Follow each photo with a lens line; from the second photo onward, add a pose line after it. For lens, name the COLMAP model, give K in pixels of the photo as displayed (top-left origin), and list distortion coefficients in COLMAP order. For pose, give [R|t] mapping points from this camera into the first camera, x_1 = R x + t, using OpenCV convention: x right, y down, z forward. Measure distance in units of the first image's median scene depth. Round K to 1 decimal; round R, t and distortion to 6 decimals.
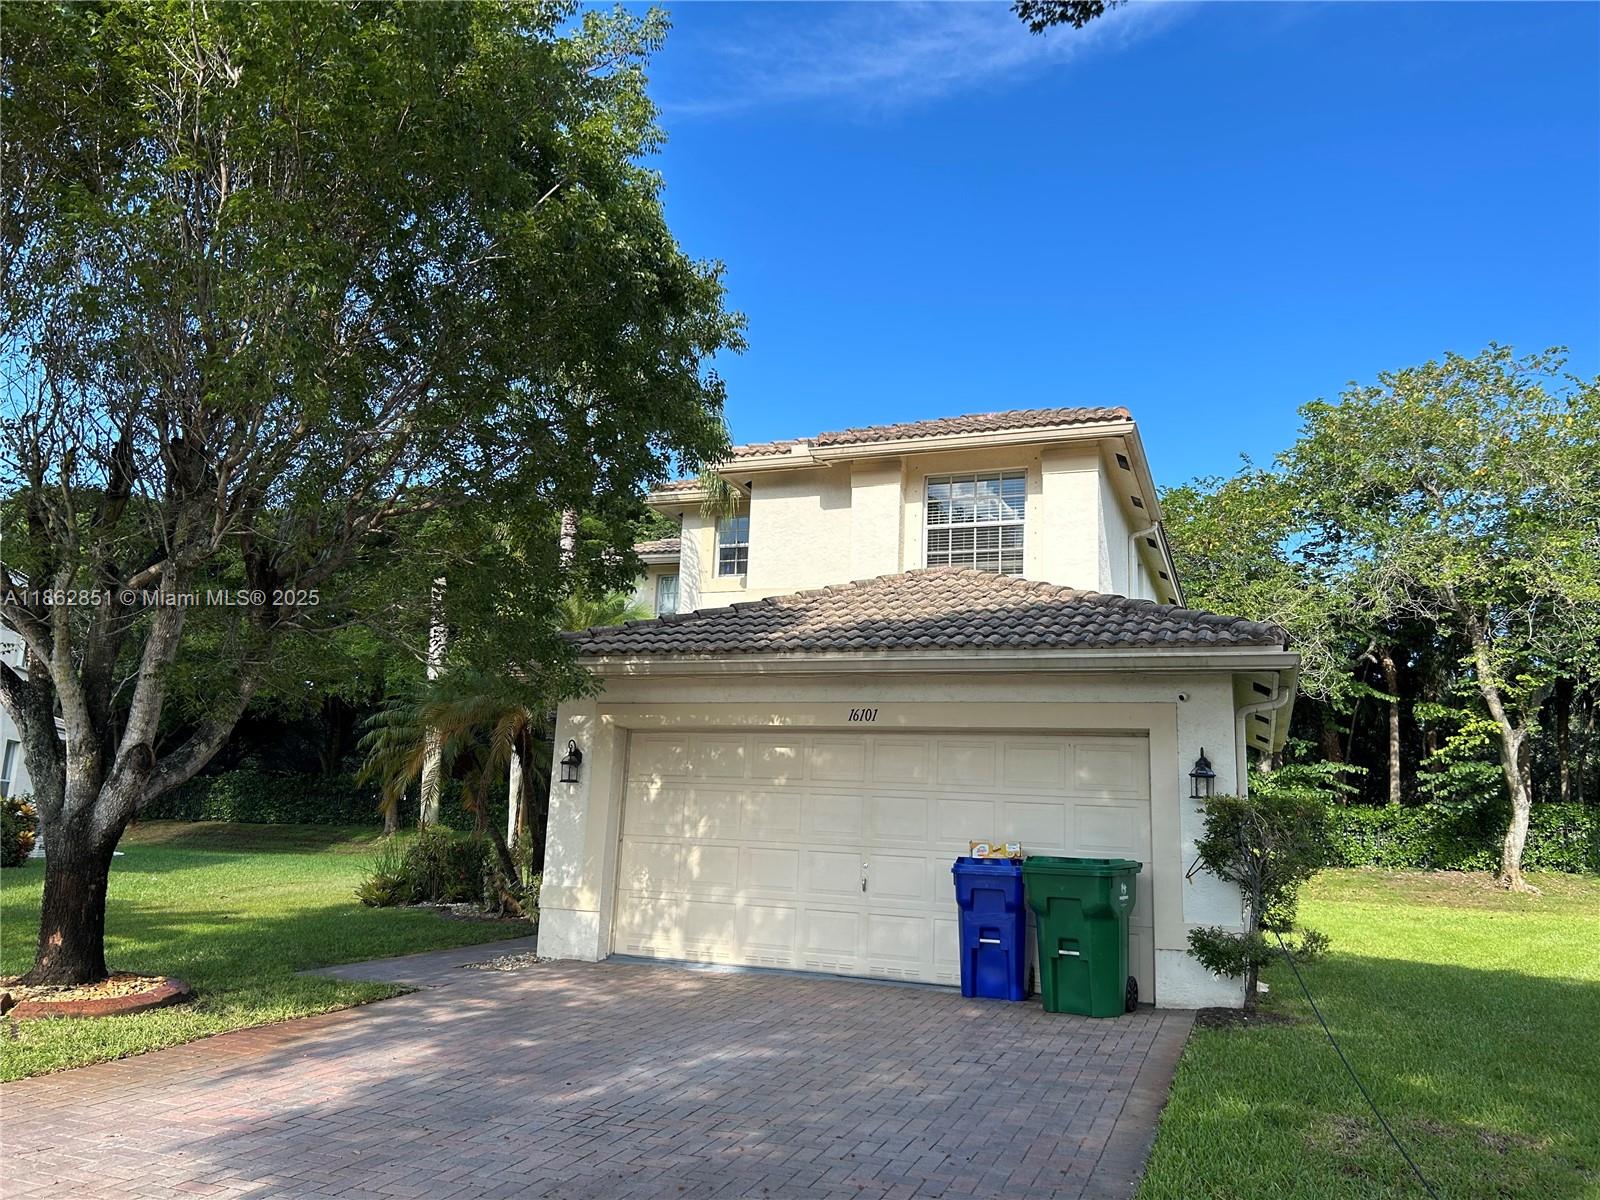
lens RADIAL K [[1222.4, 0, 800.0], [0, 1222.4, 600.0], [0, 0, 1]] dist [-0.000800, -0.007627]
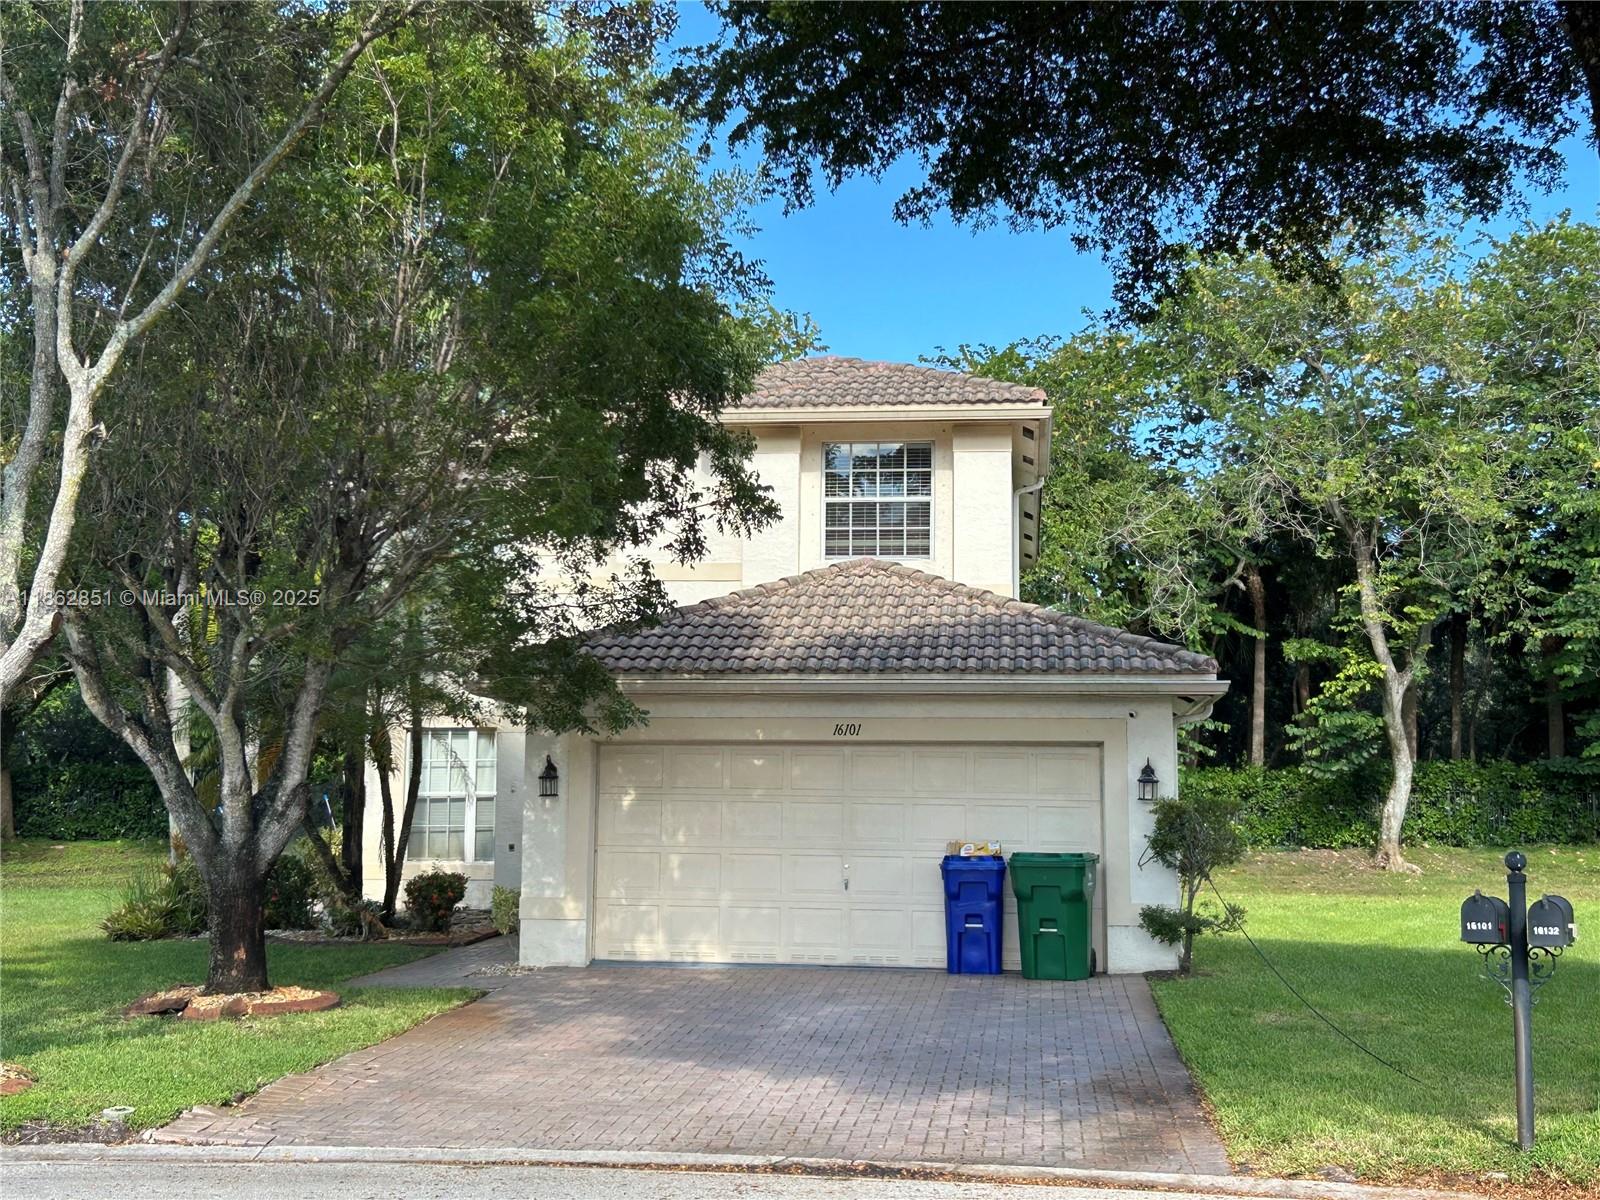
lens RADIAL K [[2159.6, 0, 800.0], [0, 2159.6, 600.0], [0, 0, 1]] dist [-0.009942, 0.015193]
pose [[0.968434, -0.005177, 0.249218, -0.174801], [-0.017664, 0.995846, 0.089327, -0.071560], [-0.248645, -0.090909, 0.964319, -0.309916]]
